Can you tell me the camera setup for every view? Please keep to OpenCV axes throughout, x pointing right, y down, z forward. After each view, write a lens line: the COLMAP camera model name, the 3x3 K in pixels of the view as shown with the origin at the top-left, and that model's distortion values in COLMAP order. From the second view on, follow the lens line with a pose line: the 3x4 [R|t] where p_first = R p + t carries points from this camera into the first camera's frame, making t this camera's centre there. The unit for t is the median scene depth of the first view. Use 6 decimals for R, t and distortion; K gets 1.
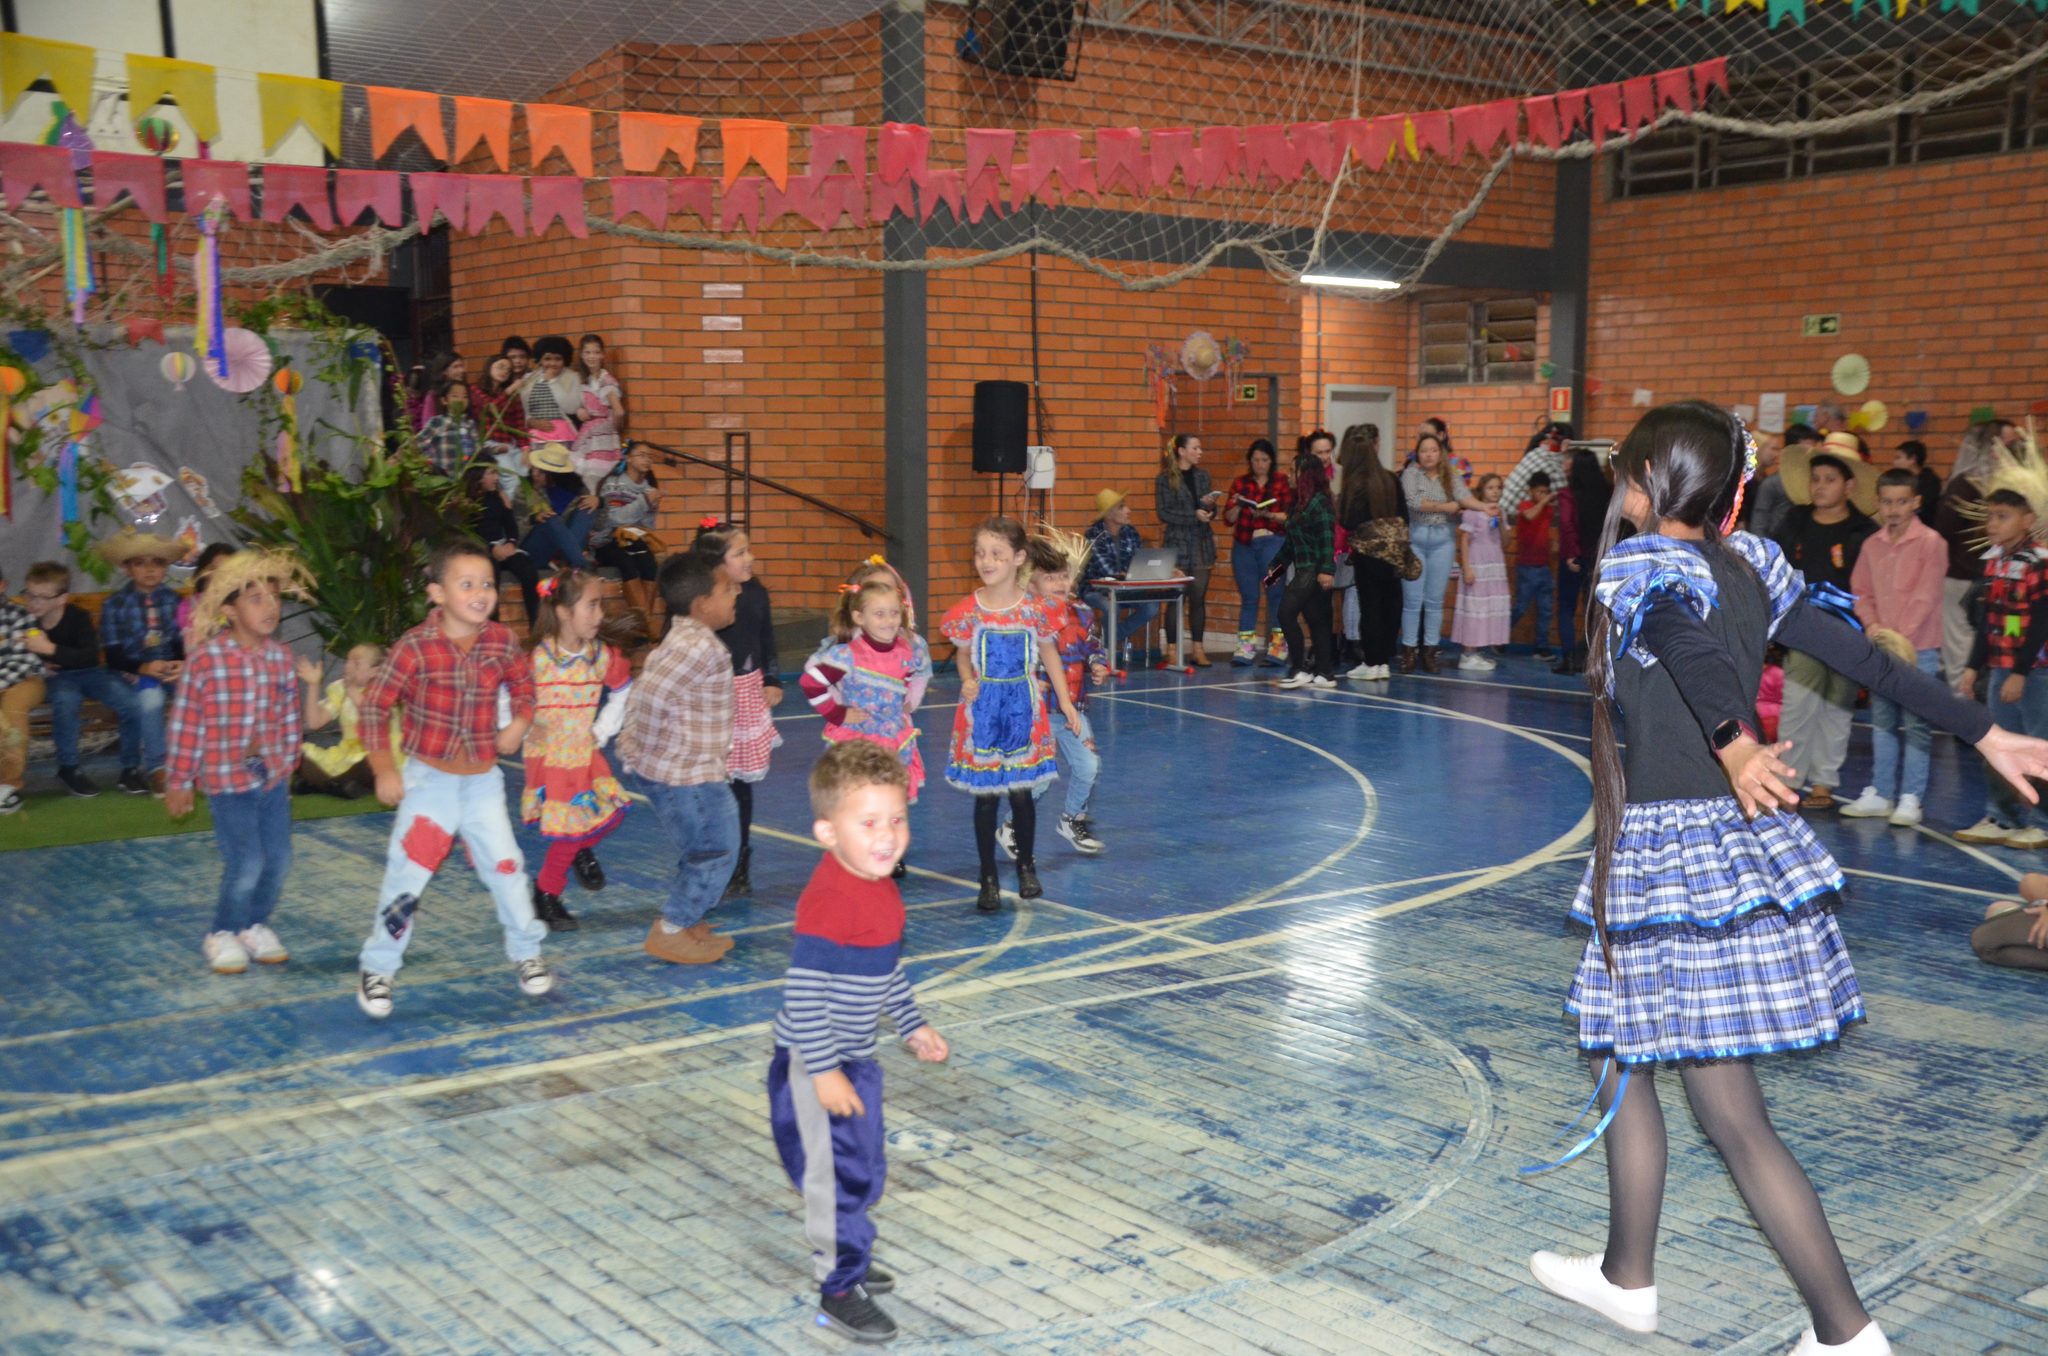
lens RADIAL K [[2213.2, 0, 1044.2], [0, 2213.2, 737.6], [0, 0, 1]] dist [0.027011, 0.000000]
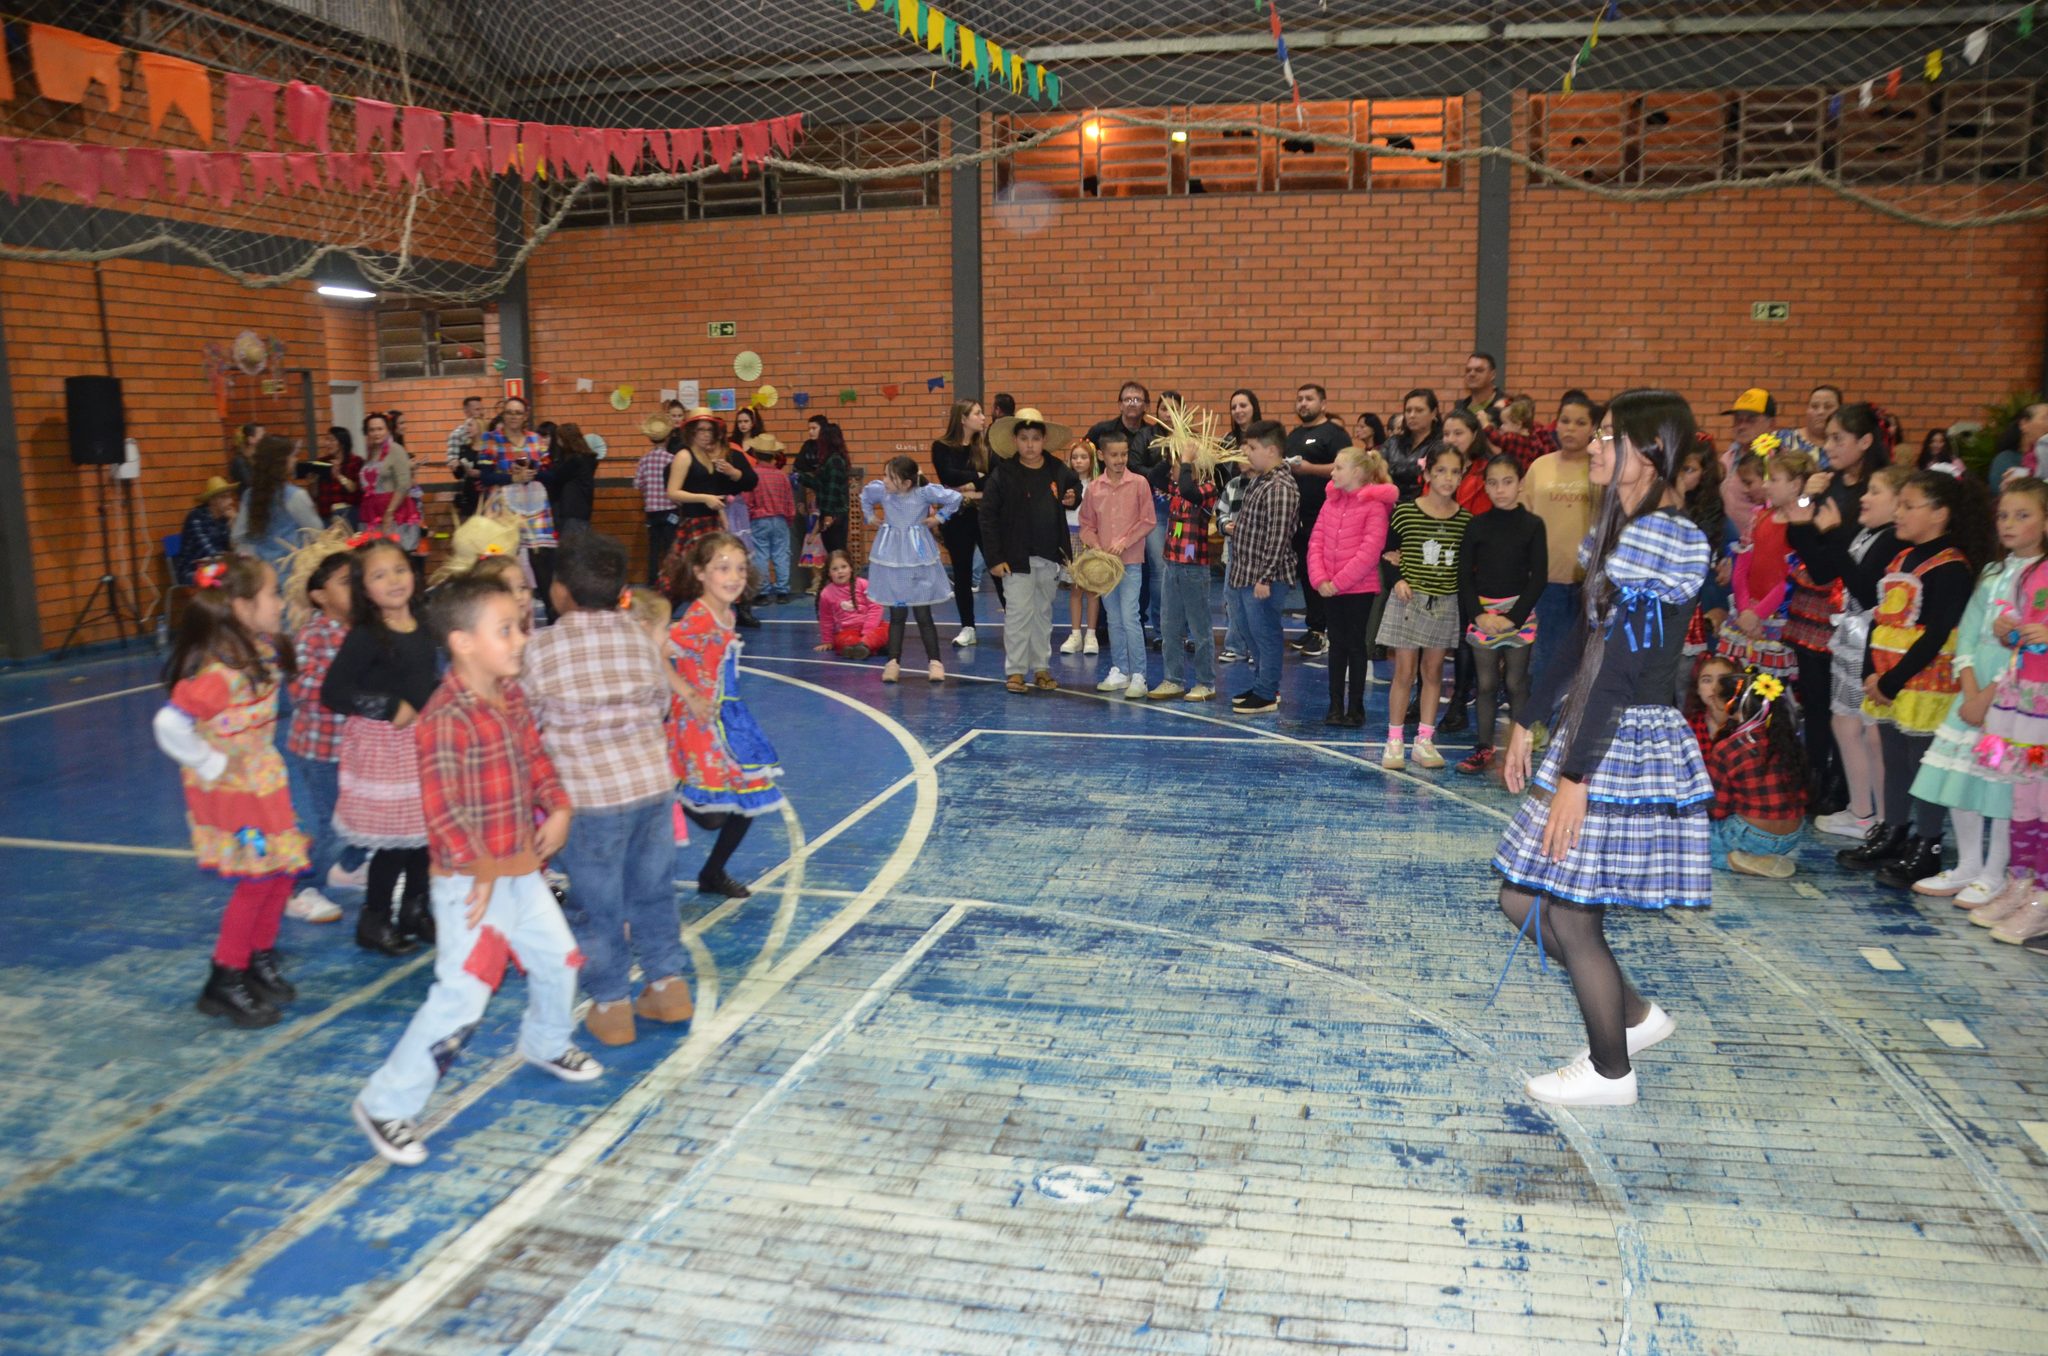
lens RADIAL K [[1589.0, 0, 1026.5], [0, 1589.0, 736.5], [0, 0, 1]] dist [-0.159269, 0.108242]
pose [[0.774091, -0.136534, 0.618176, -0.152551], [0.095939, 0.990489, 0.098629, -0.022211], [-0.625762, -0.017041, 0.779828, 0.178413]]
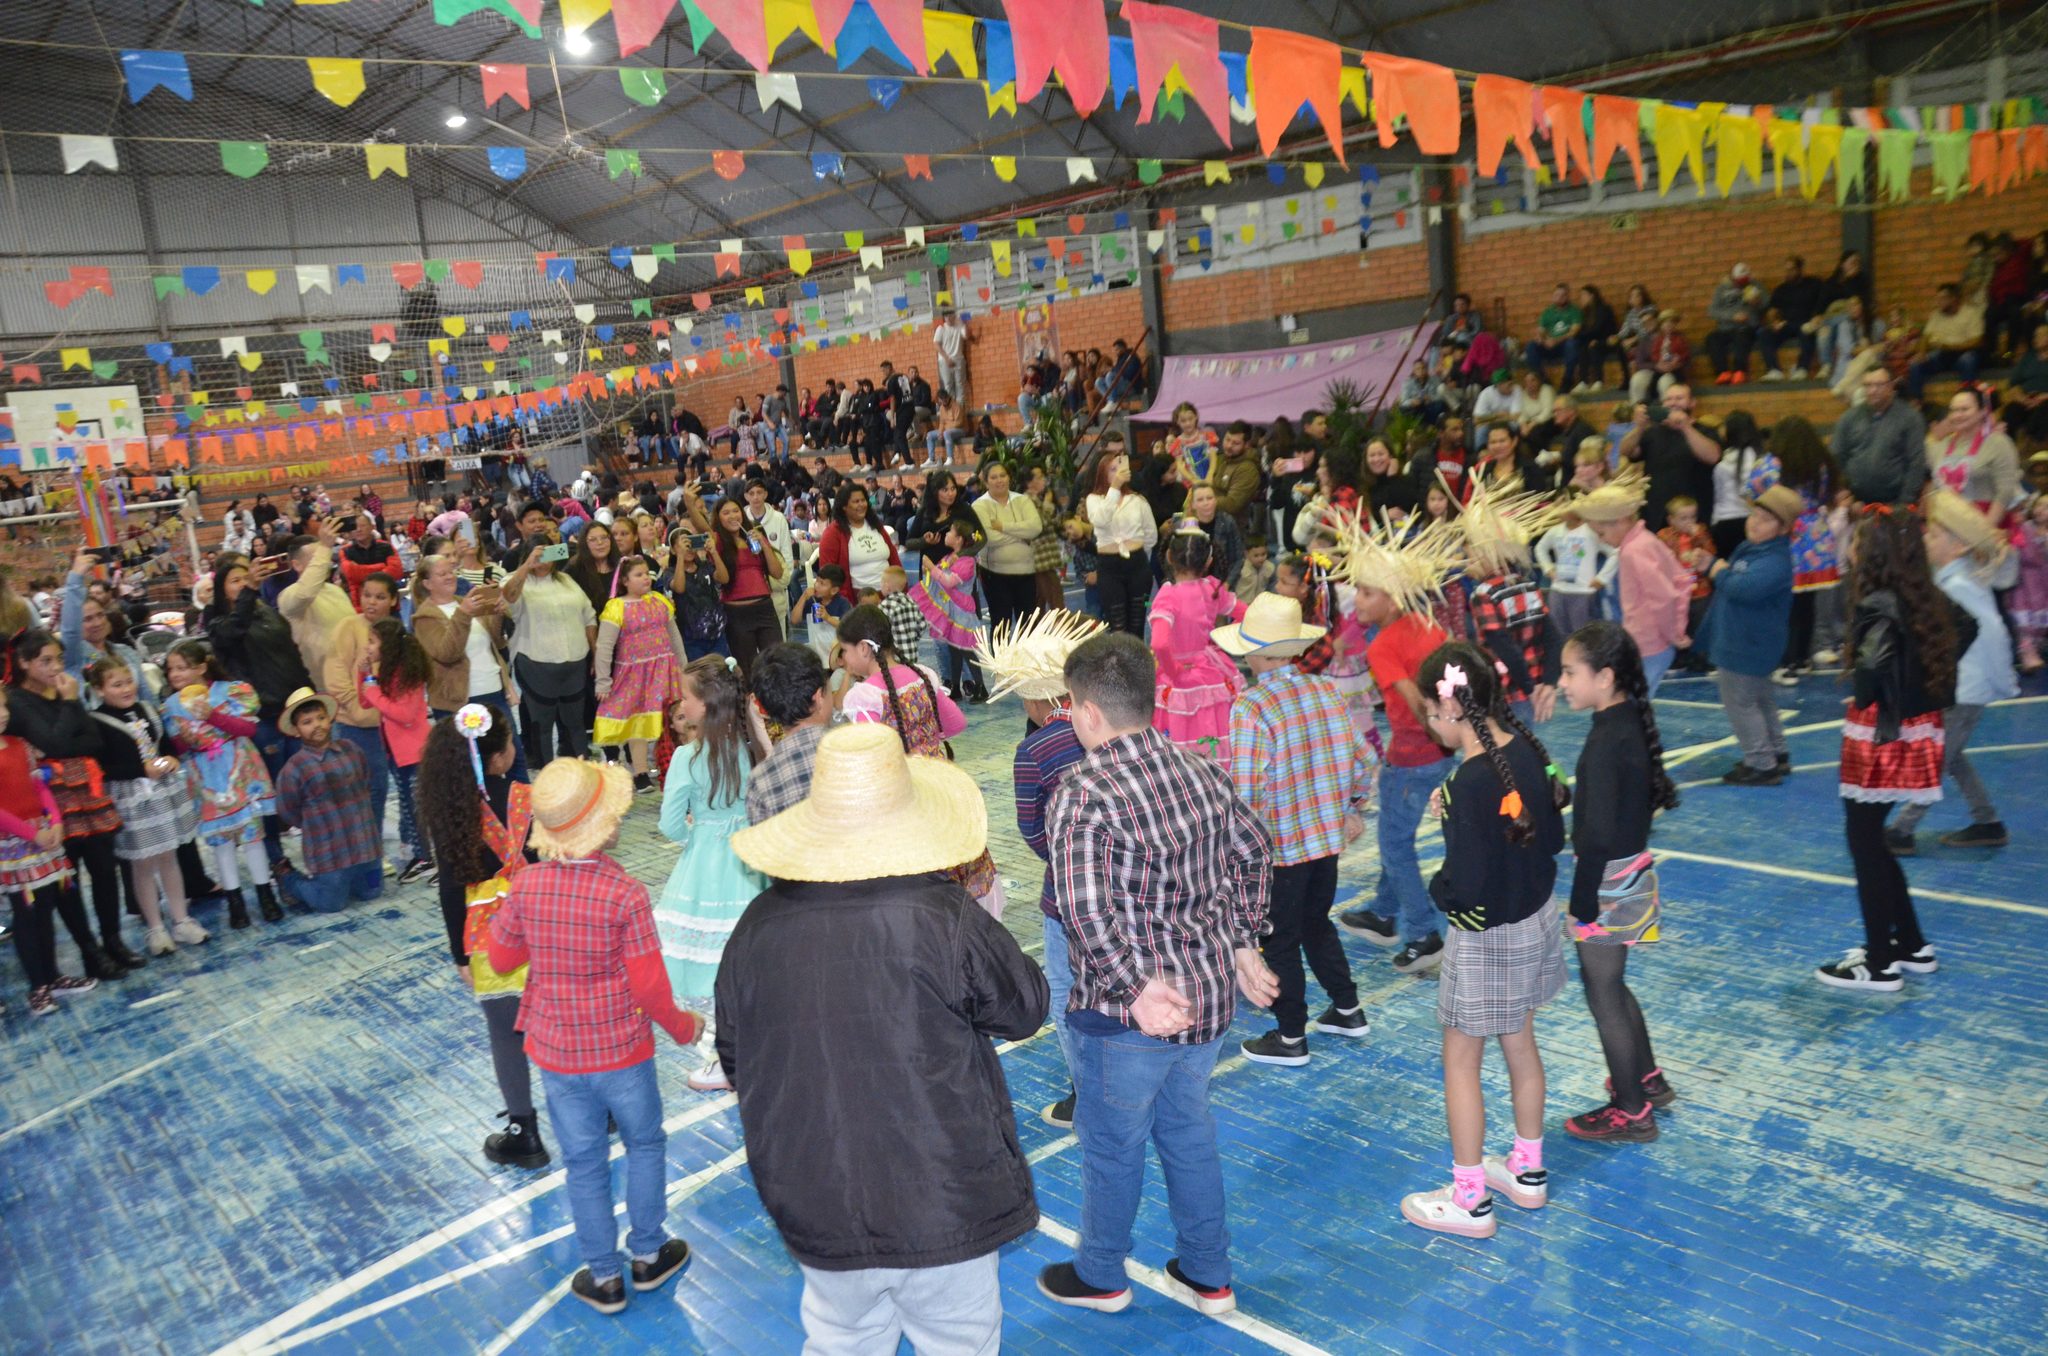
lens RADIAL K [[1589.0, 0, 1036.3], [0, 1589.0, 693.4], [0, 0, 1]] dist [-0.159269, 0.108242]
pose [[-0.994009, 0.103797, -0.034236, -0.020216], [0.088966, 0.950342, 0.298220, -0.136895], [0.063490, 0.293388, -0.953883, 0.792381]]
